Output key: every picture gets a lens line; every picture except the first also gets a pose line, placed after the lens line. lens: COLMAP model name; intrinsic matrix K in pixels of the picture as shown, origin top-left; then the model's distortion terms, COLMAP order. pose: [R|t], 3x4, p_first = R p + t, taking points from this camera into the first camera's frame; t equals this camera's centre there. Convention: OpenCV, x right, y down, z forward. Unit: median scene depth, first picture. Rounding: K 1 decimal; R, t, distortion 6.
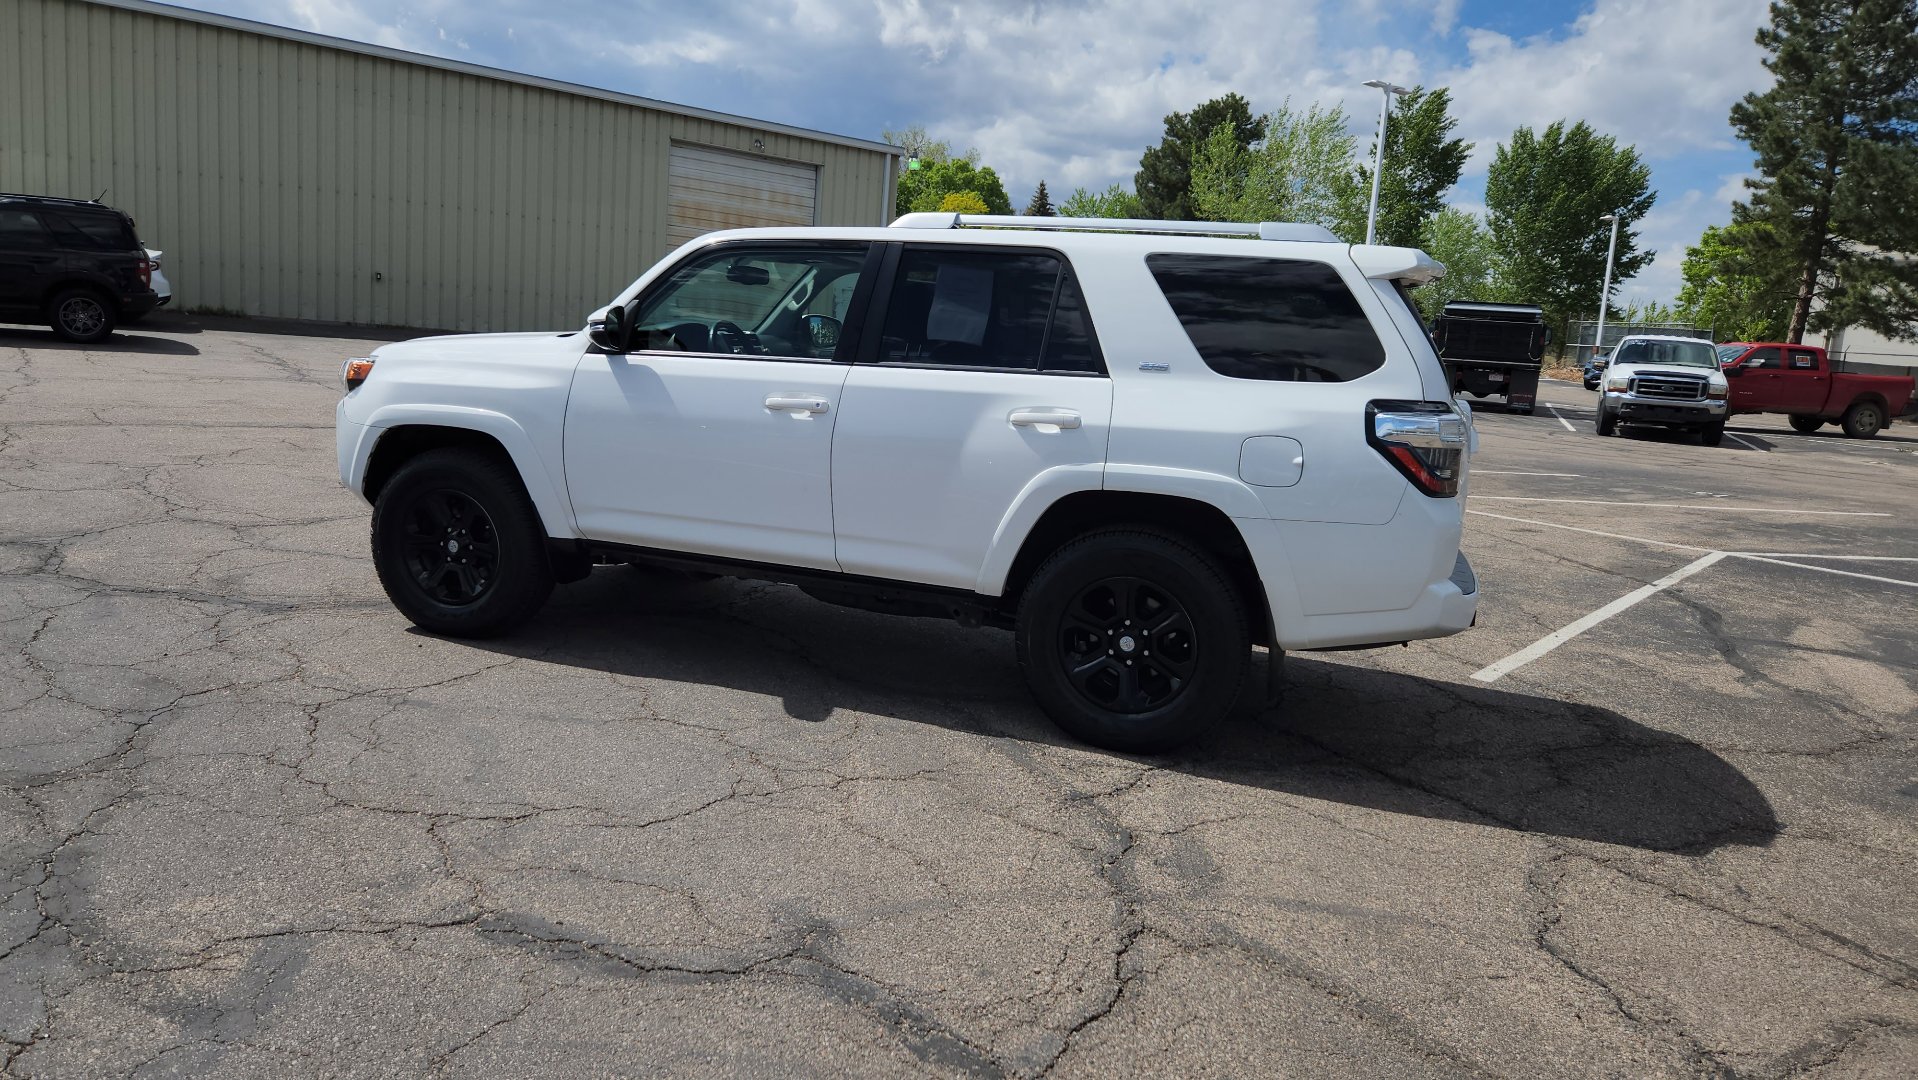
lens RADIAL K [[1284.1, 0, 934.0], [0, 1284.1, 533.9], [0, 0, 1]] dist [0.070411, -0.061229]
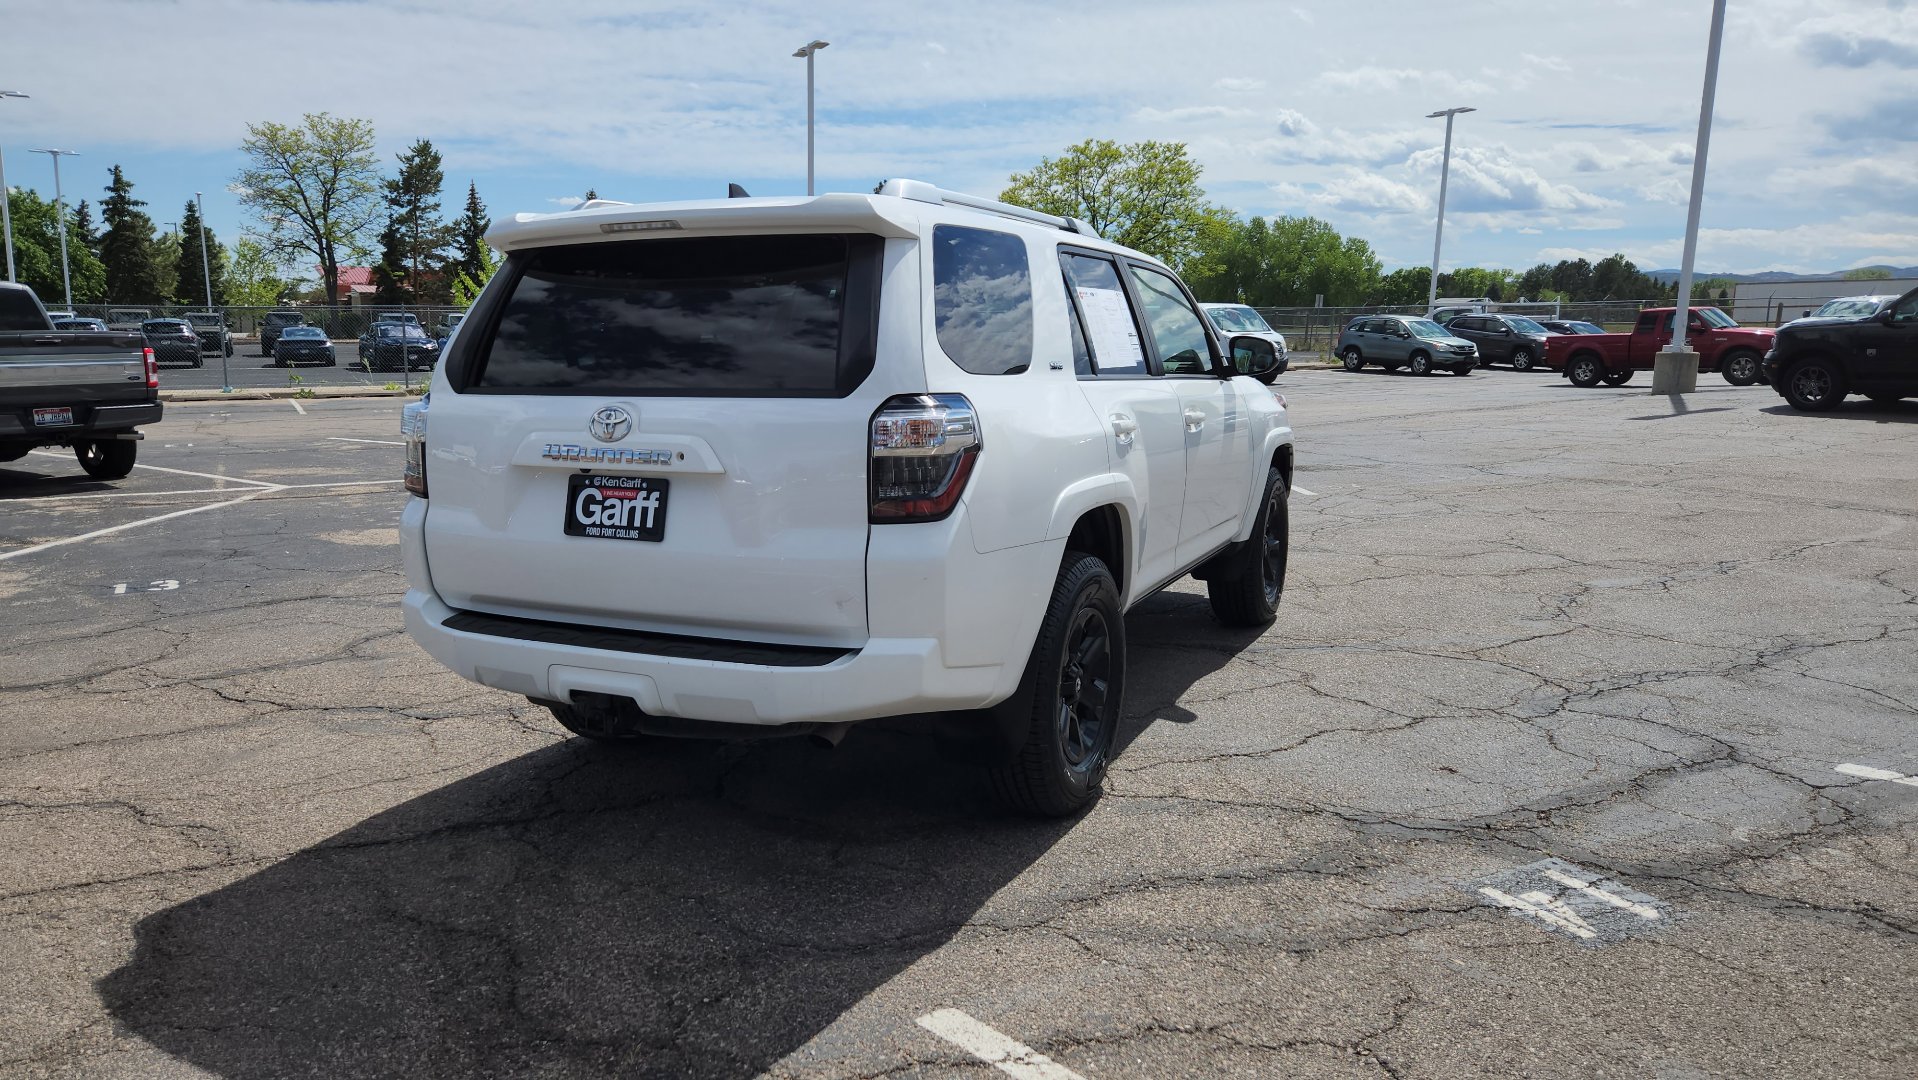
lens RADIAL K [[1290.6, 0, 912.2], [0, 1290.6, 558.2], [0, 0, 1]] dist [0.074364, -0.060166]
pose [[-0.134537, 0.101203, -0.985727, 1.049164], [-0.166202, 0.978374, 0.123132, -0.130182], [0.976871, 0.180395, -0.114807, 1.221116]]
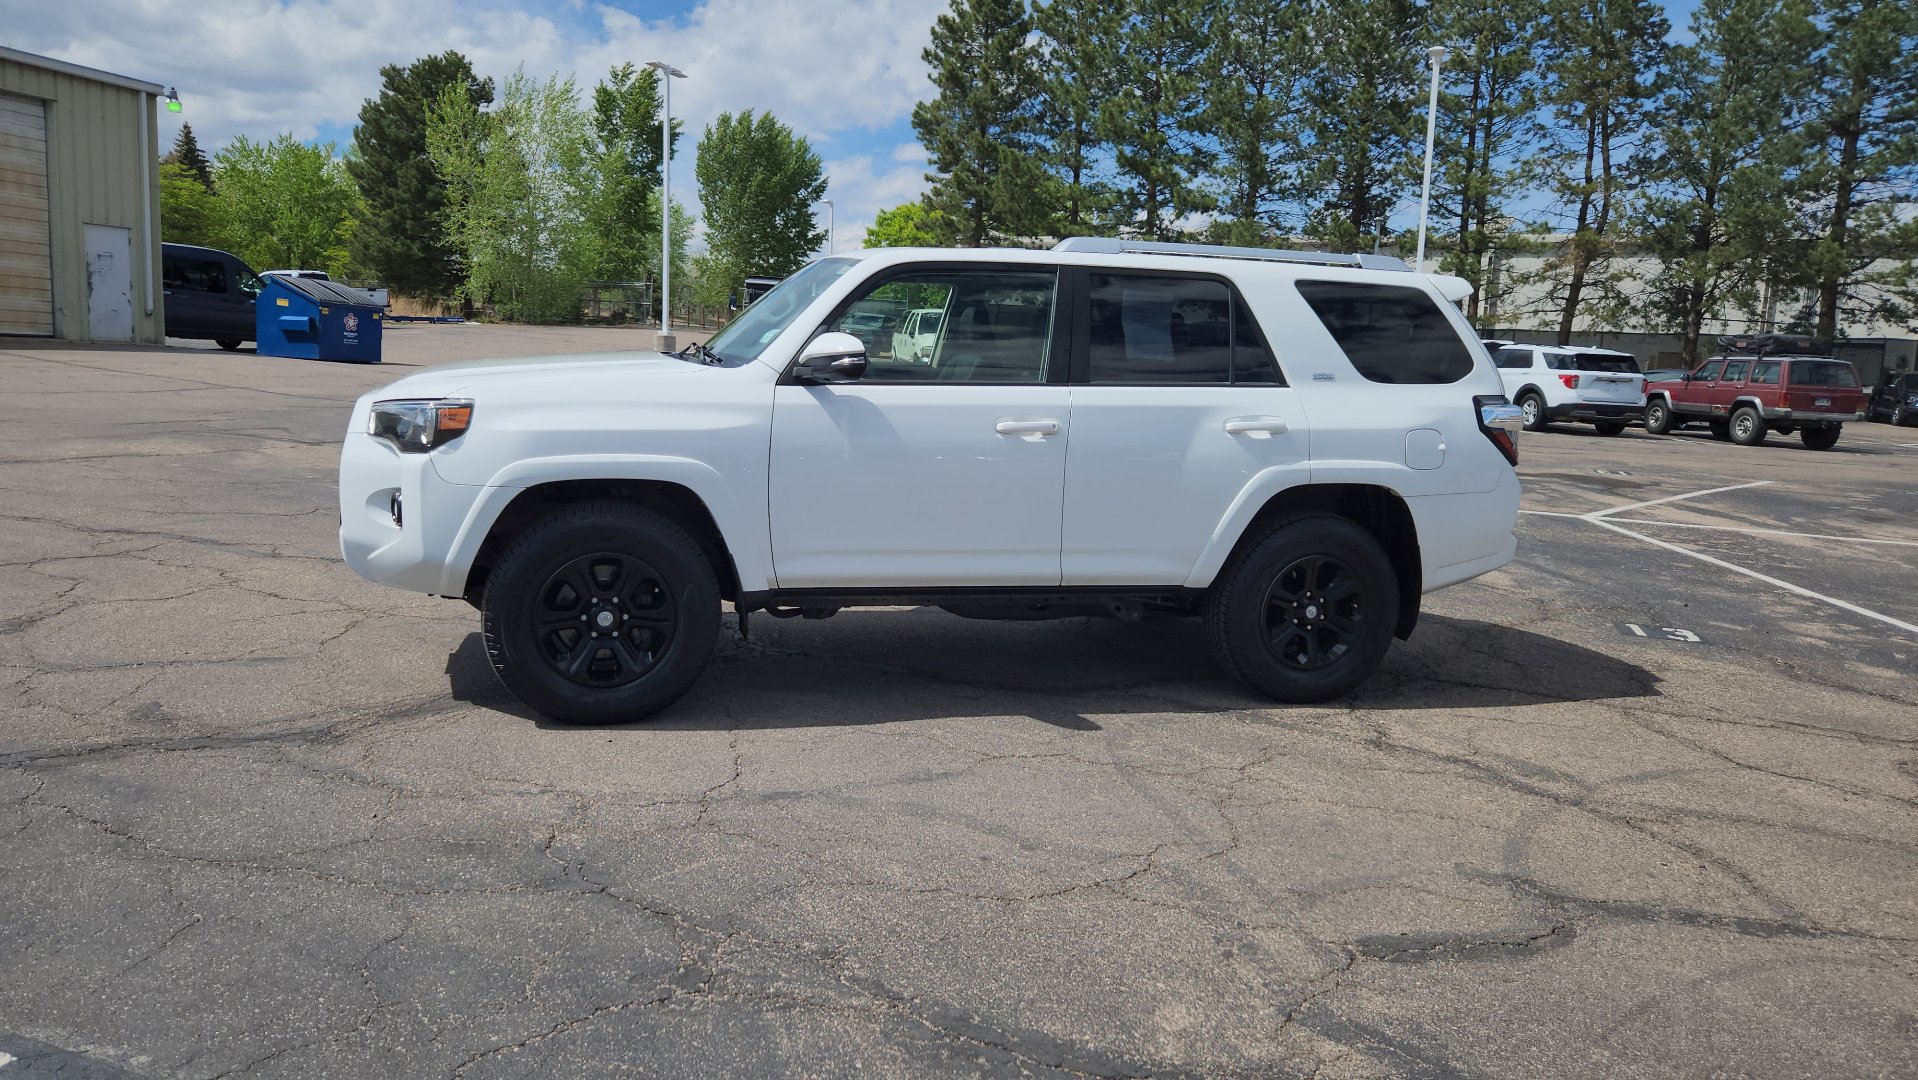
lens RADIAL K [[1276.7, 0, 935.8], [0, 1276.7, 527.2], [0, 0, 1]] dist [0.063846, -0.051884]
pose [[0.819580, -0.109810, 0.562344, -0.711229], [0.097099, 0.993886, 0.052563, -0.078823], [-0.564678, 0.011523, 0.825231, 0.200221]]
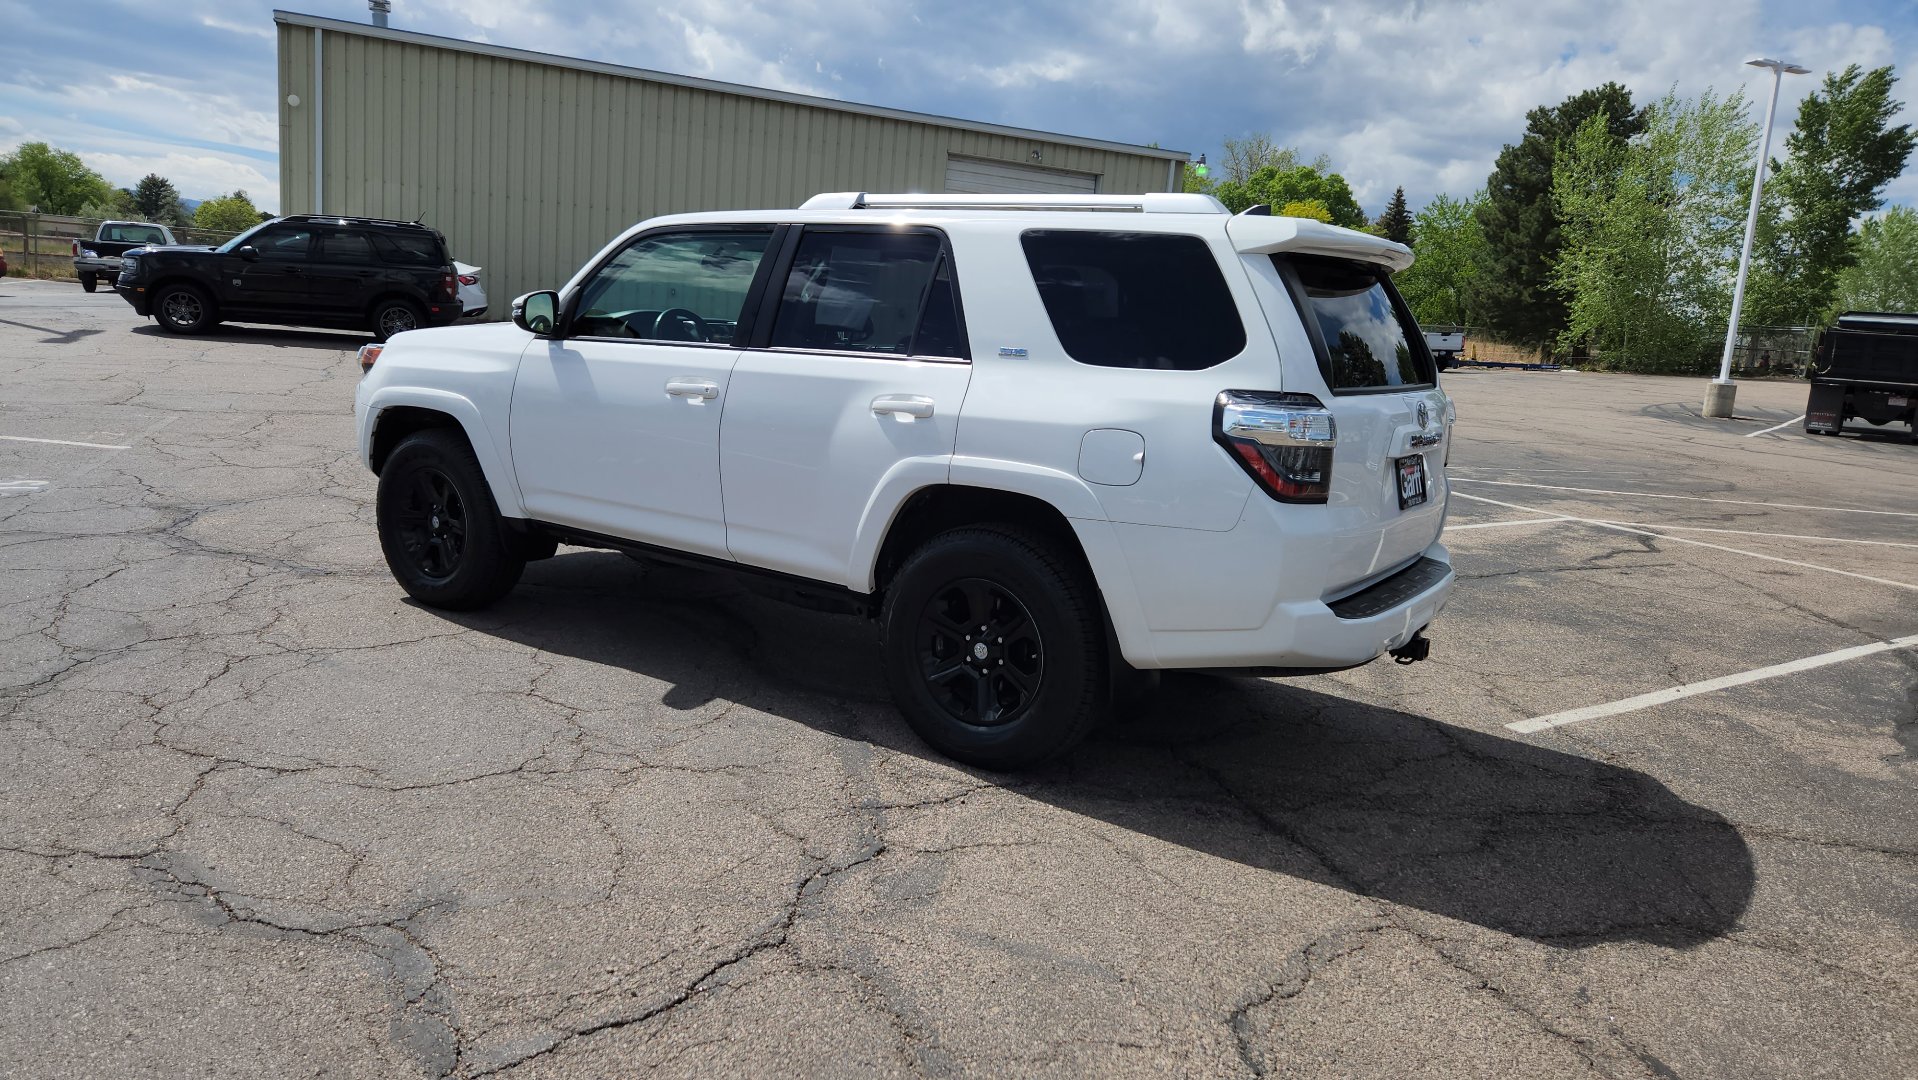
lens RADIAL K [[1288.3, 0, 932.7], [0, 1288.3, 553.0], [0, 0, 1]] dist [0.072815, -0.060687]
pose [[0.965900, 0.047254, -0.254568, 0.316497], [-0.047024, 0.998869, 0.006993, 0.008969], [0.254611, 0.005217, 0.967030, 0.081279]]
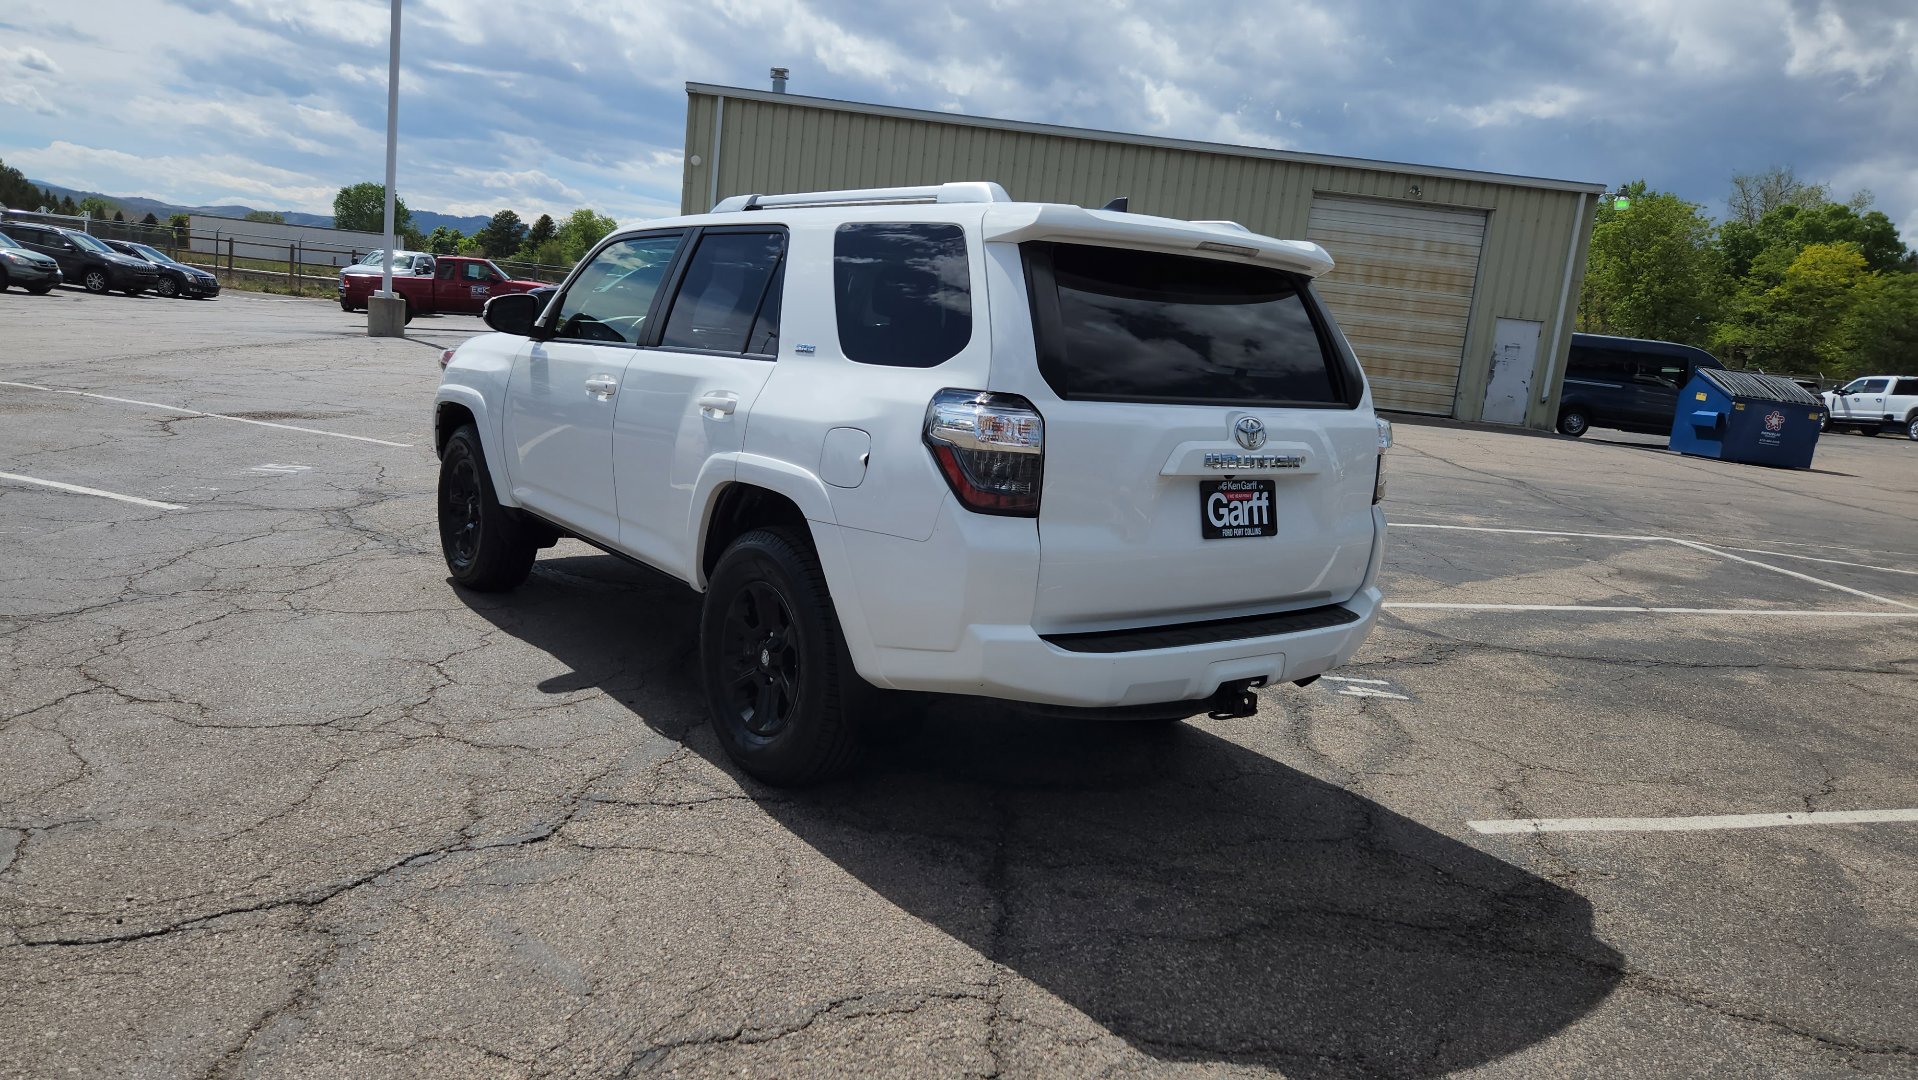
lens RADIAL K [[1288.3, 0, 934.1], [0, 1288.3, 547.5], [0, 0, 1]] dist [0.071059, -0.056837]
pose [[0.829158, 0.098425, -0.550281, 0.664276], [-0.121886, 0.992525, -0.006130, 0.000480], [0.545564, 0.072154, 0.834957, 0.278722]]
